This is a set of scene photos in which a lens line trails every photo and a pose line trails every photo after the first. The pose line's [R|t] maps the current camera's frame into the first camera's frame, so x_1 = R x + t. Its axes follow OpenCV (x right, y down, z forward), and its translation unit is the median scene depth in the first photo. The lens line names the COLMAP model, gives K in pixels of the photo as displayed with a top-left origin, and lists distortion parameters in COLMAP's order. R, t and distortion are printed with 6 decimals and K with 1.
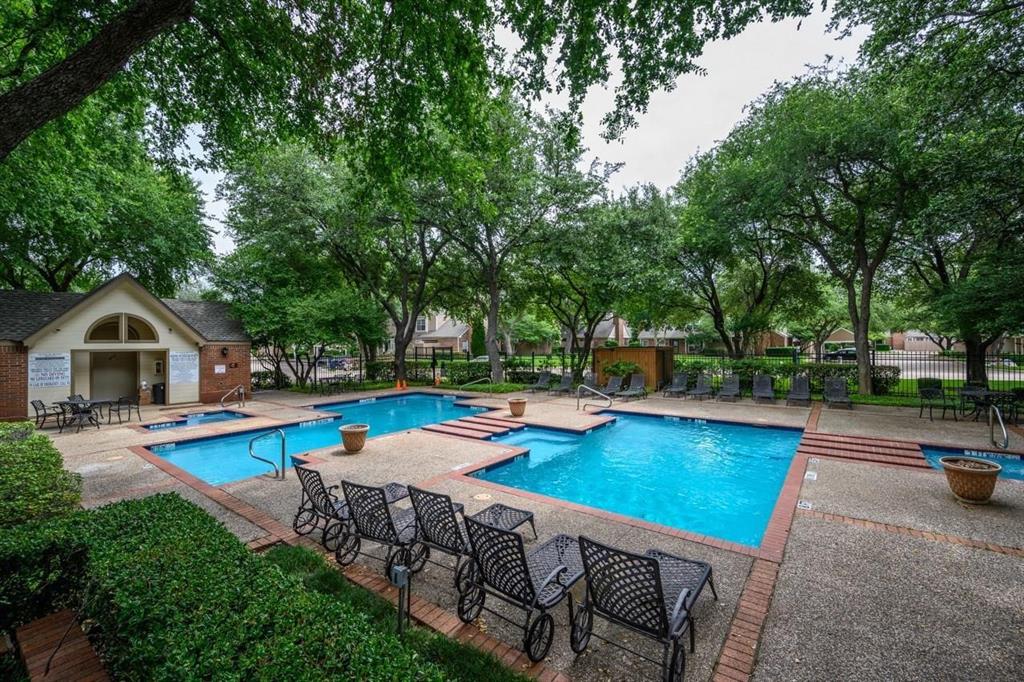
lens RADIAL K [[414.1, 0, 517.0], [0, 414.1, 339.8], [0, 0, 1]] dist [-0.000515, 0.000176]
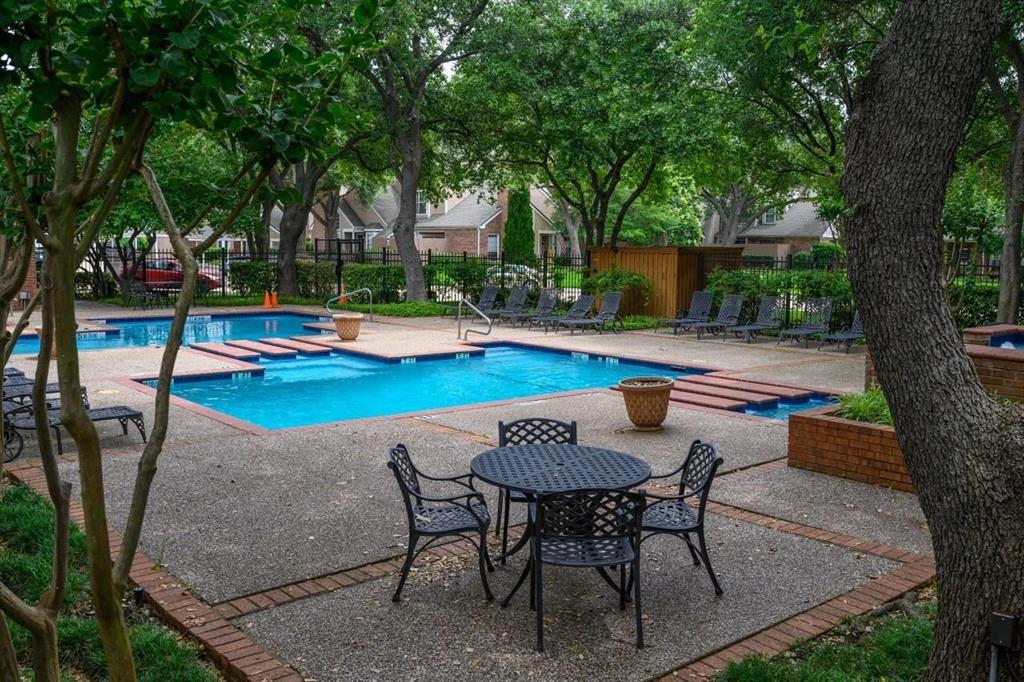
lens RADIAL K [[891.2, 0, 512.0], [0, 891.2, 341.0], [0, 0, 1]] dist [0.005390, 0.001761]
pose [[0.977103, 0.047989, -0.207286, 0.538061], [-0.024144, 0.992948, 0.116070, 0.016003], [0.211395, -0.108408, 0.971370, -0.302882]]
